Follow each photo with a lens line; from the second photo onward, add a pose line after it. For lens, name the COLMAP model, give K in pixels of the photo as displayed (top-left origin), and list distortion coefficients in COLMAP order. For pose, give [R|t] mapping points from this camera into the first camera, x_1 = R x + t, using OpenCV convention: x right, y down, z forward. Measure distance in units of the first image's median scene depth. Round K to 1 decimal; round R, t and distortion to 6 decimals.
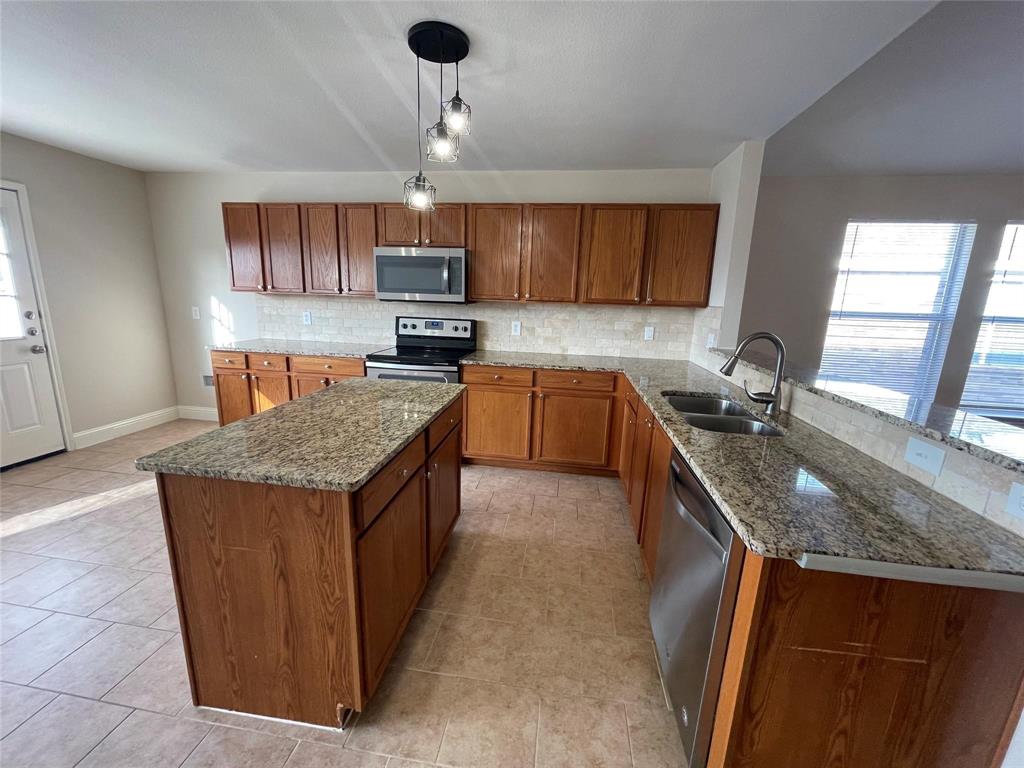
lens RADIAL K [[412.0, 0, 511.0], [0, 412.0, 384.1], [0, 0, 1]] dist [-0.000845, 0.000597]
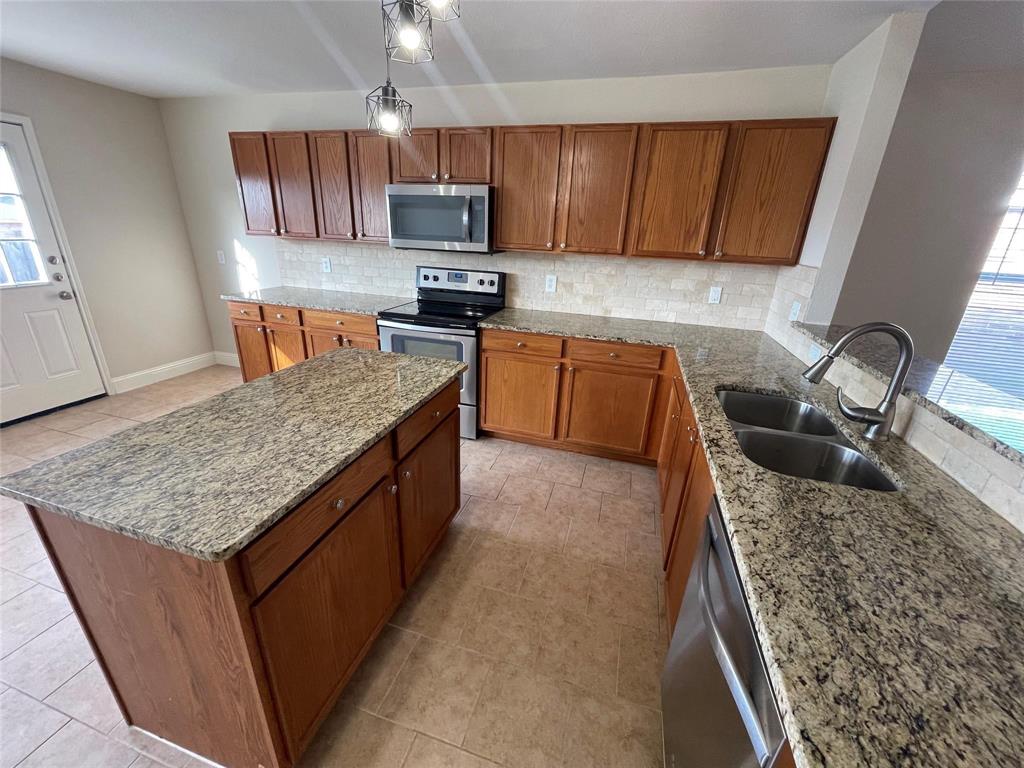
lens RADIAL K [[412.0, 0, 511.0], [0, 412.0, 384.1], [0, 0, 1]] dist [-0.000845, 0.000597]
pose [[0.988924, 0.058694, -0.136322, 0.068040], [-0.038538, 0.988527, 0.146046, -0.059152], [0.143330, -0.139175, 0.979840, 0.145219]]
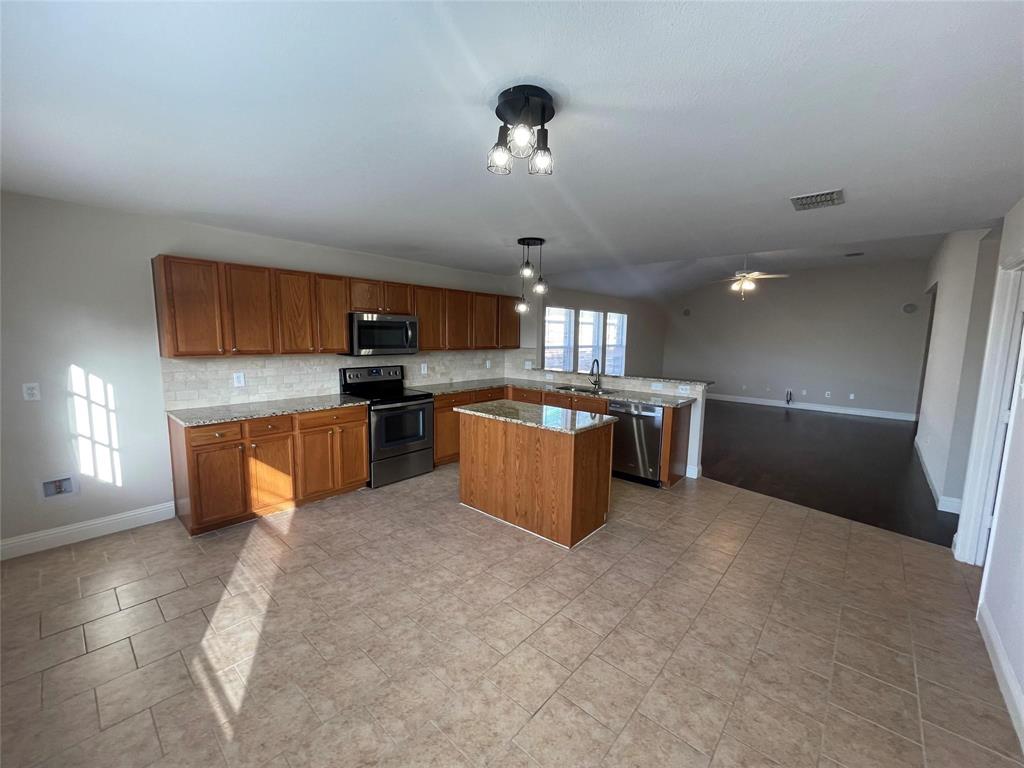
lens RADIAL K [[412.0, 0, 511.0], [0, 412.0, 384.1], [0, 0, 1]] dist [-0.000845, 0.000597]
pose [[0.550200, -0.123277, 0.825883, -1.148832], [0.180603, 0.983201, 0.026443, -0.078333], [-0.815269, 0.134608, 0.563221, -0.033266]]
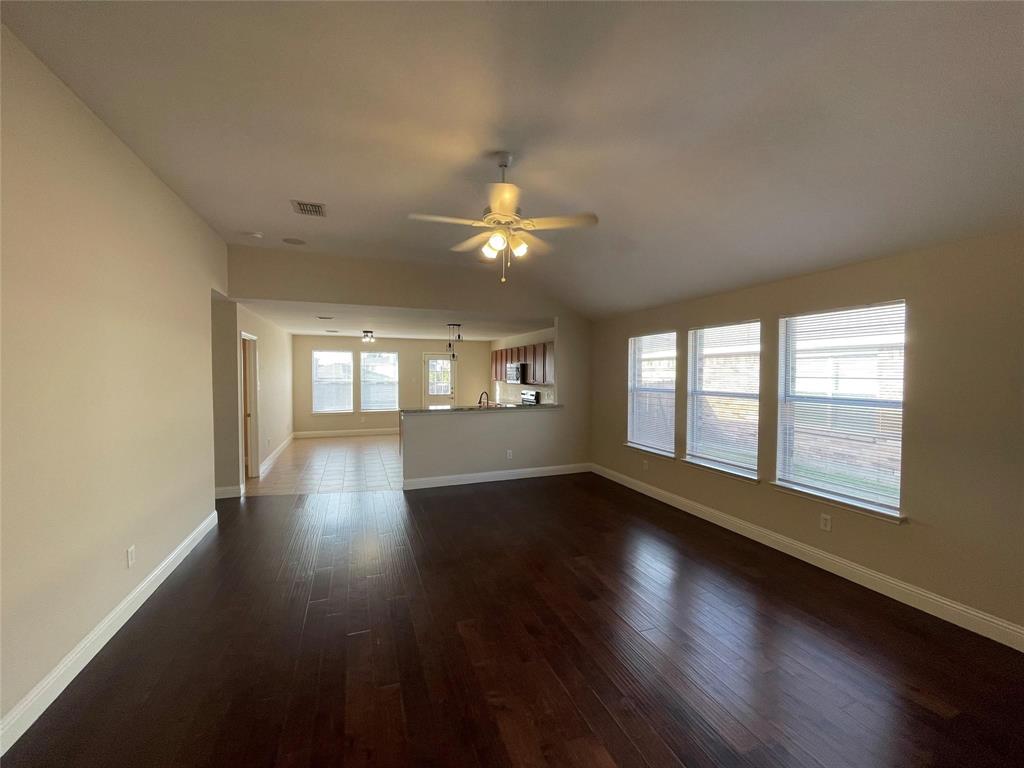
lens RADIAL K [[412.0, 0, 511.0], [0, 412.0, 384.1], [0, 0, 1]] dist [-0.000845, 0.000597]
pose [[0.481368, -0.006333, -0.876496, 2.104739], [-0.172458, 0.979743, -0.101792, 0.066947], [0.859385, 0.200158, 0.470525, -0.223123]]
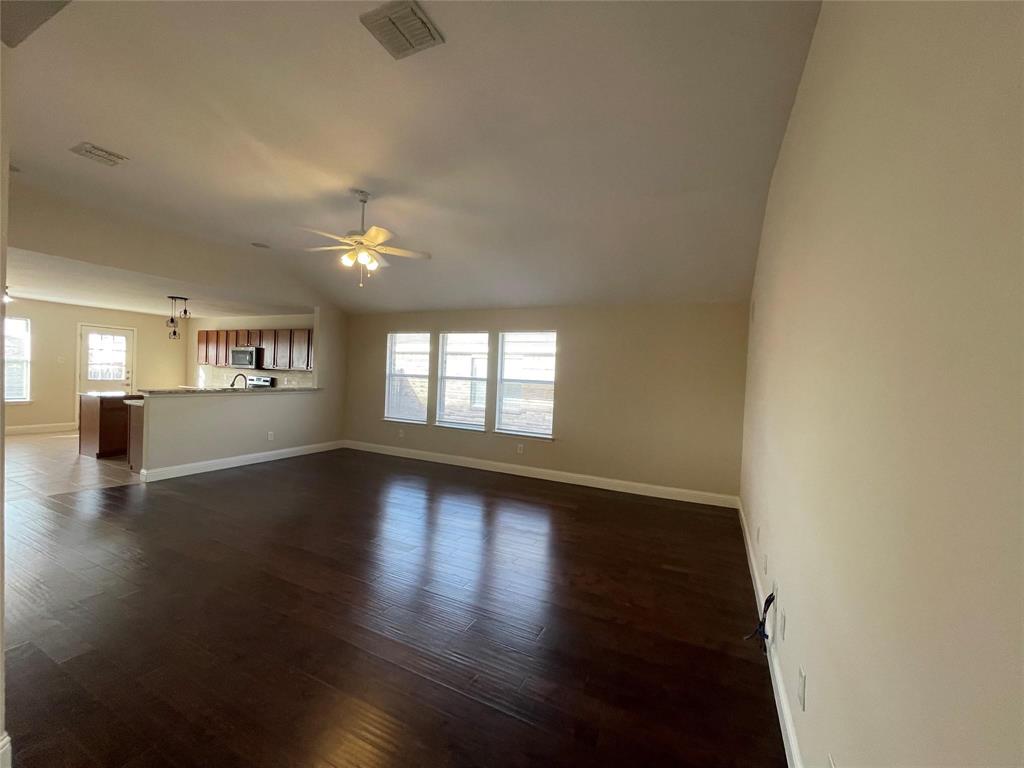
lens RADIAL K [[412.0, 0, 511.0], [0, 412.0, 384.1], [0, 0, 1]] dist [-0.000845, 0.000597]
pose [[0.950664, 0.015441, -0.309837, 2.109217], [-0.077178, 0.979131, -0.188007, 0.229788], [0.300468, 0.202644, 0.932016, -0.783947]]
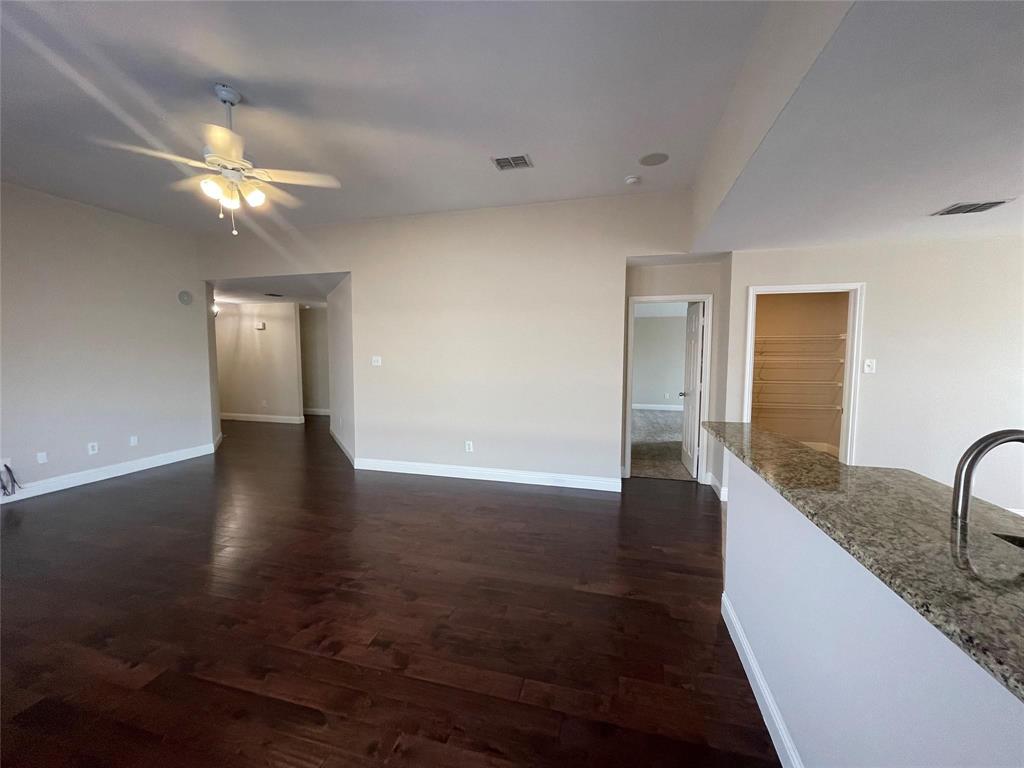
lens RADIAL K [[412.0, 0, 511.0], [0, 412.0, 384.1], [0, 0, 1]] dist [-0.000845, 0.000597]
pose [[-0.991687, -0.044140, 0.120867, 0.753982], [-0.007683, 0.957959, 0.286803, -0.195311], [-0.128445, 0.283491, -0.950334, 0.945118]]
